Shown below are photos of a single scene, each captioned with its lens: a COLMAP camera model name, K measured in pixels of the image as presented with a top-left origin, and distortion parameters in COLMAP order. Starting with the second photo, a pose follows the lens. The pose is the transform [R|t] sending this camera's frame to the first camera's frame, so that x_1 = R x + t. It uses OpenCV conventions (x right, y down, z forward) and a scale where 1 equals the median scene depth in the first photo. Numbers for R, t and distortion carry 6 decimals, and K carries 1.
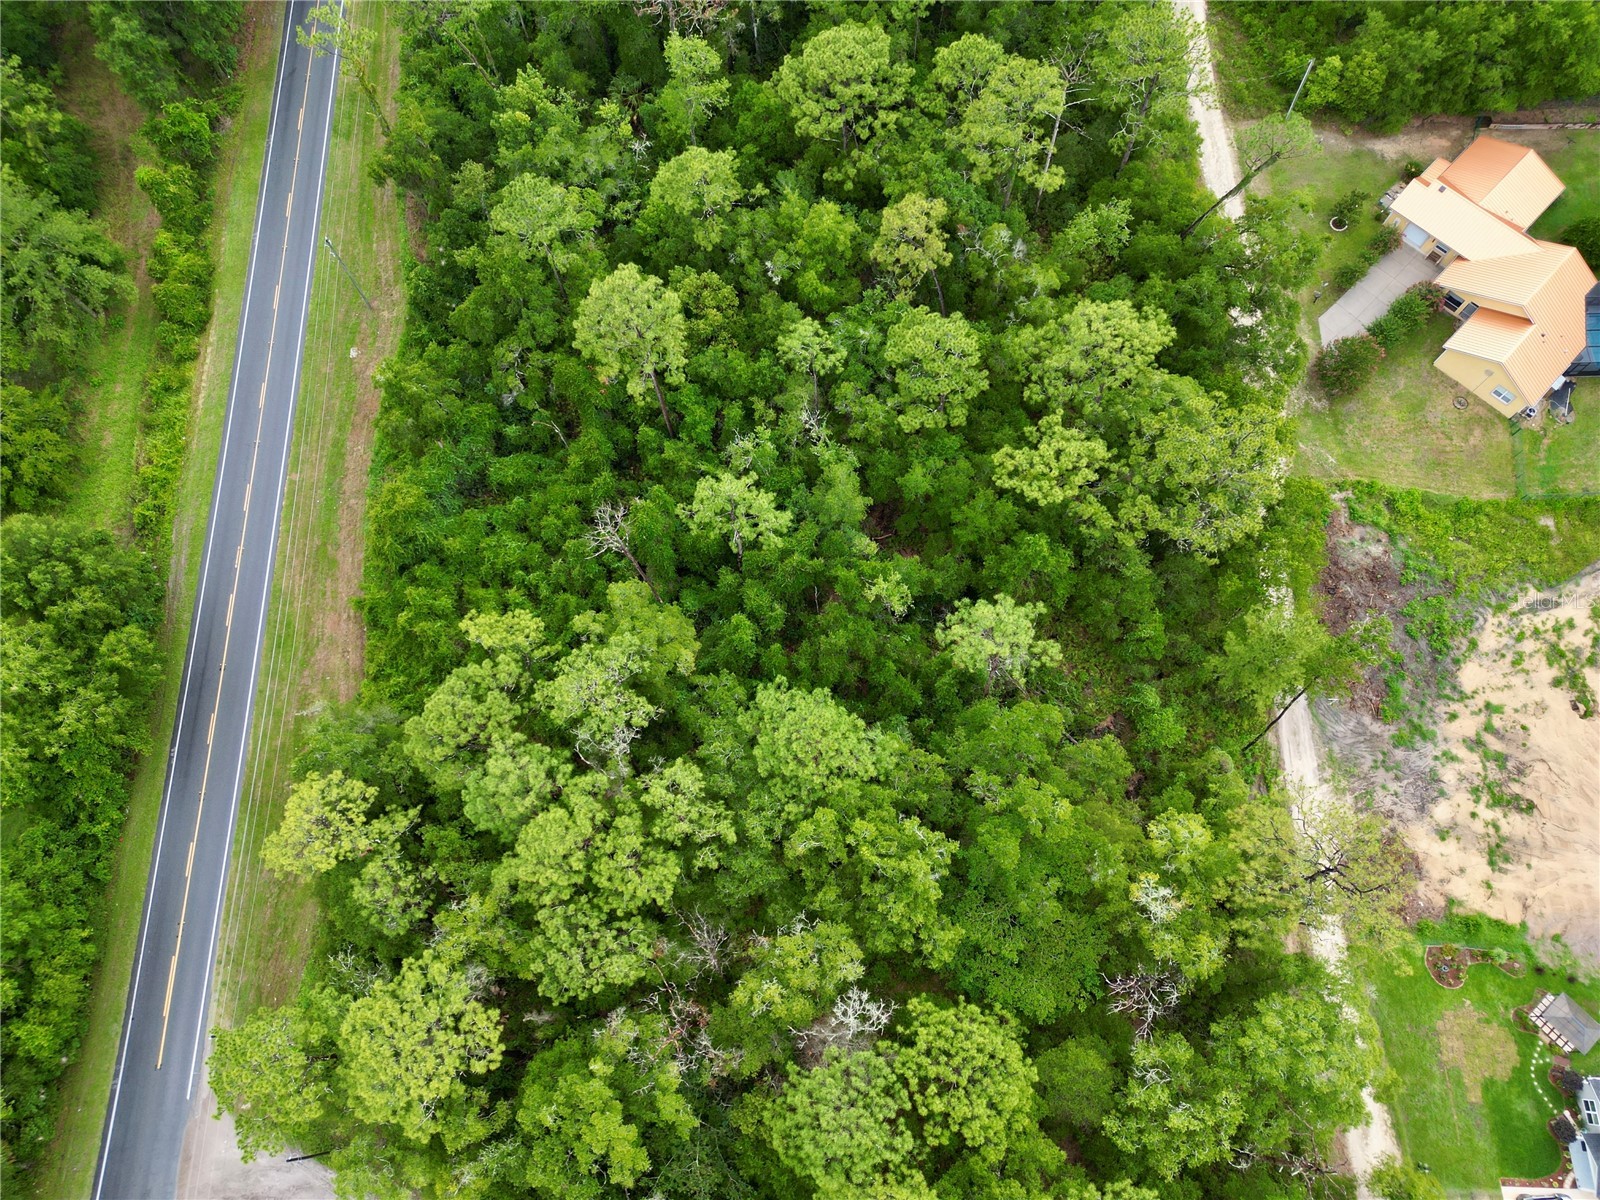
lens RADIAL K [[1107.7, 0, 796.0], [0, 1107.7, 601.1], [0, 0, 1]] dist [0.044254, -0.030296]
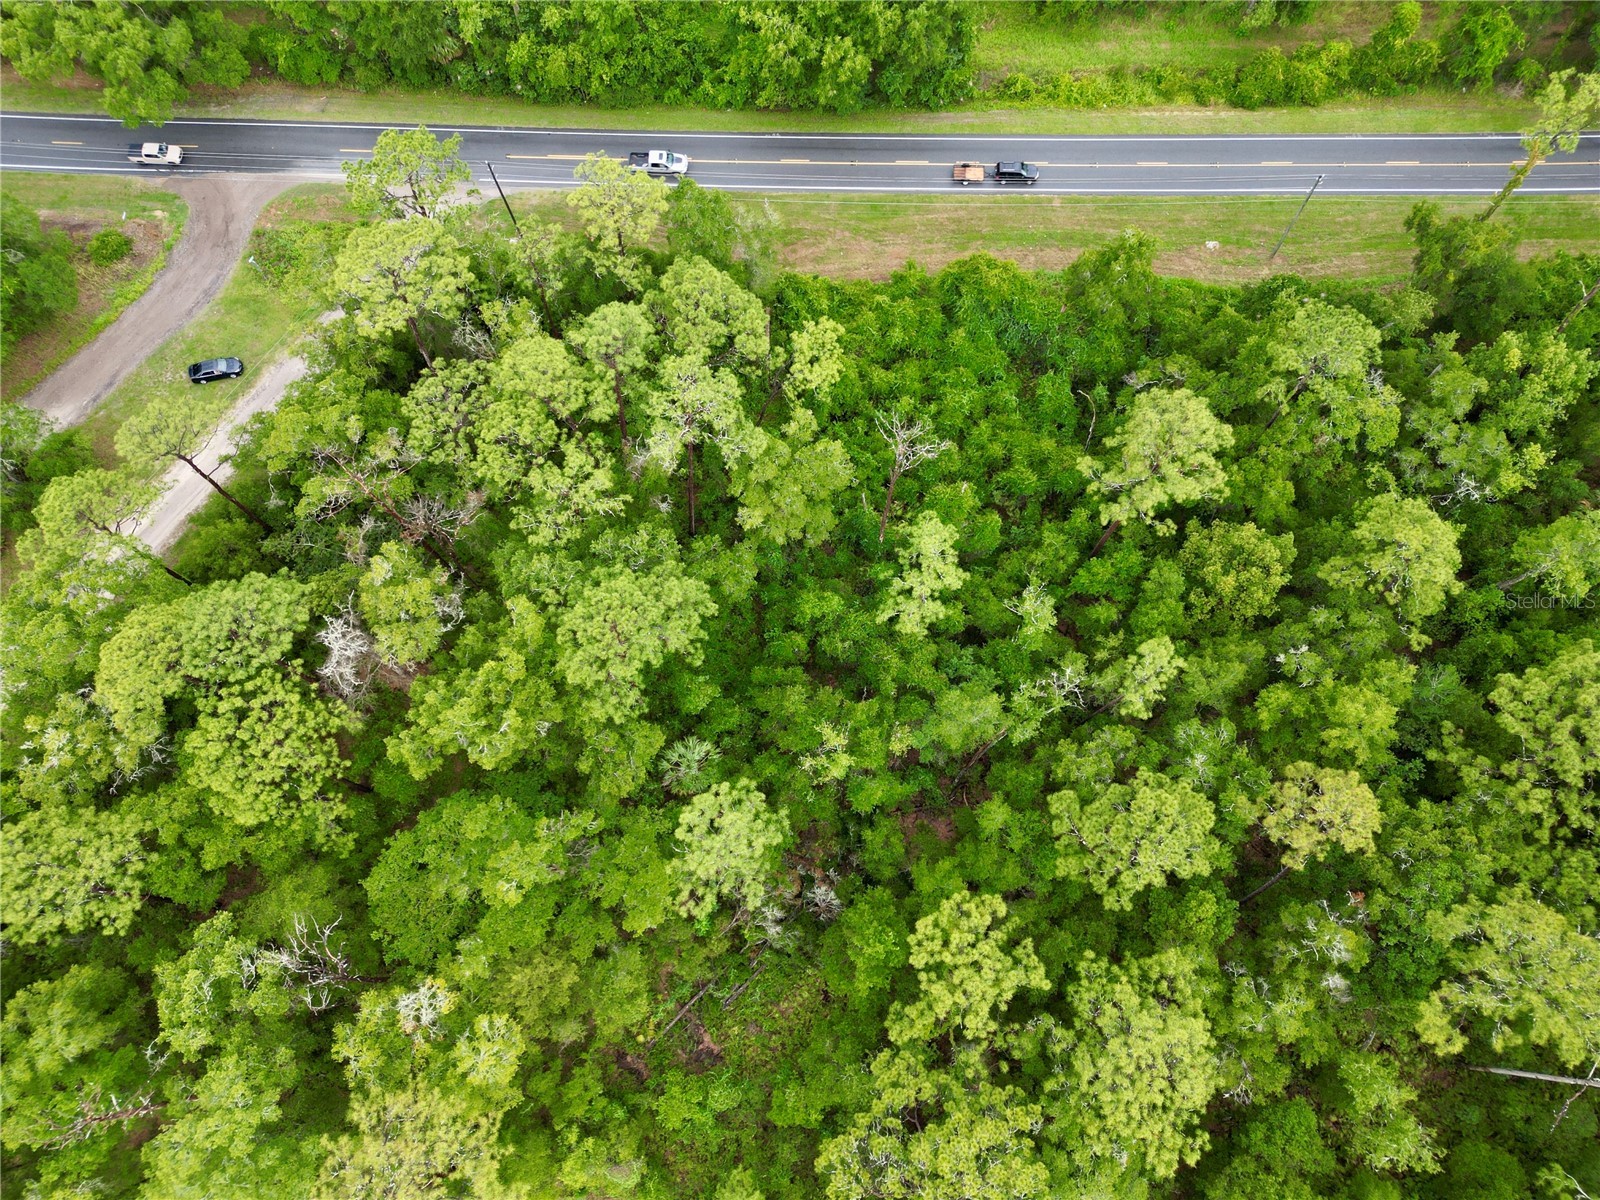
lens RADIAL K [[1107.7, 0, 799.7], [0, 1107.7, 601.8], [0, 0, 1]] dist [0.044254, -0.030296]
pose [[-0.067137, 0.955098, -0.288584, 0.191648], [-0.927399, 0.046943, 0.371116, -0.267549], [0.368000, 0.292548, 0.882605, 0.177454]]
